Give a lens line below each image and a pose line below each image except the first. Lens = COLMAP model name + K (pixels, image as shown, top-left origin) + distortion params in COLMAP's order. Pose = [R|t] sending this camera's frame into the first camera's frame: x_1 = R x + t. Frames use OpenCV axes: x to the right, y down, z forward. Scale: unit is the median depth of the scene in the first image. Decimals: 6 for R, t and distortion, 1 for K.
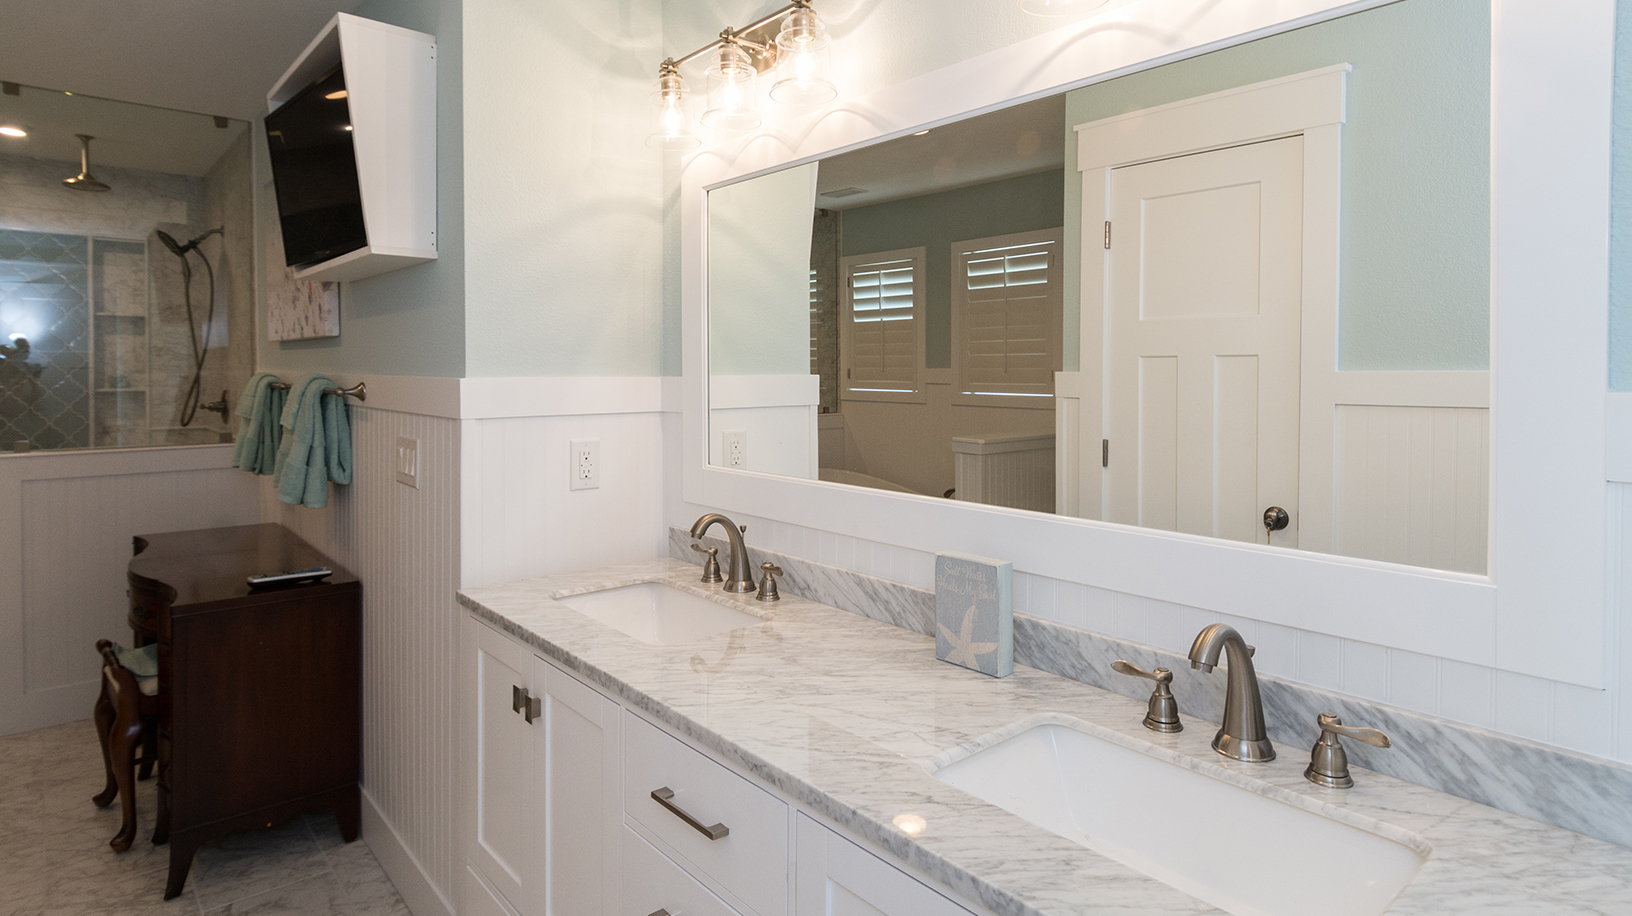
lens RADIAL K [[986.9, 0, 795.8], [0, 986.9, 385.1], [0, 0, 1]] dist [0.001980, -0.001276]
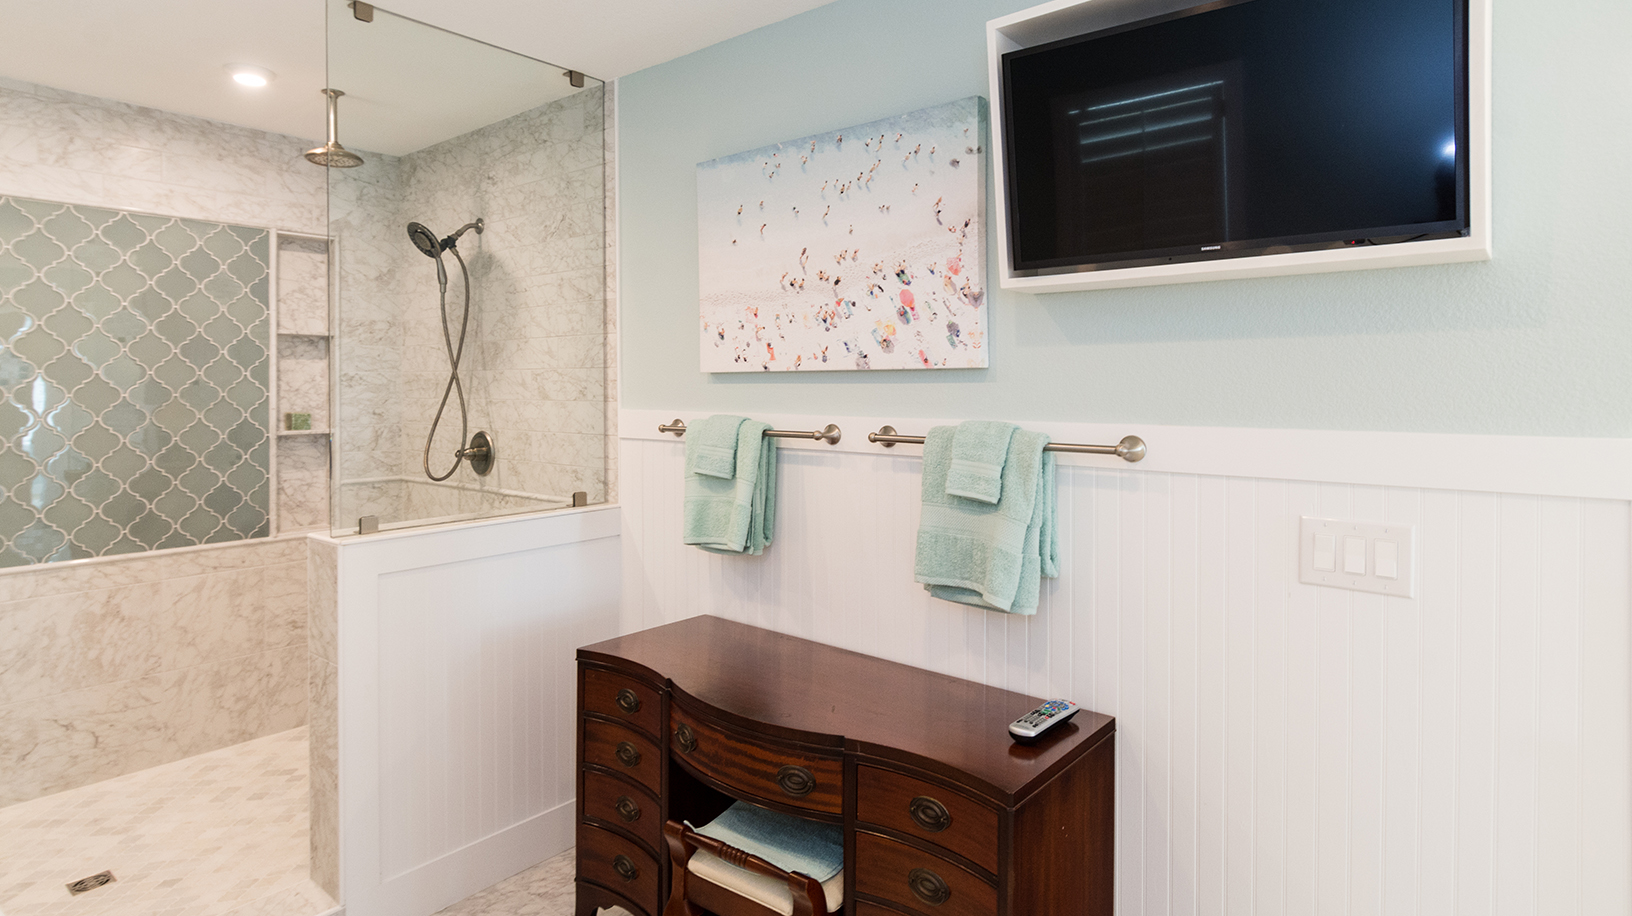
lens RADIAL K [[986.9, 0, 795.8], [0, 986.9, 385.1], [0, 0, 1]] dist [0.001980, -0.001276]
pose [[0.986294, -0.000454, 0.164996, -0.471344], [0.004334, 0.999722, -0.023158, -0.012847], [-0.164939, 0.023556, 0.986022, 0.206789]]
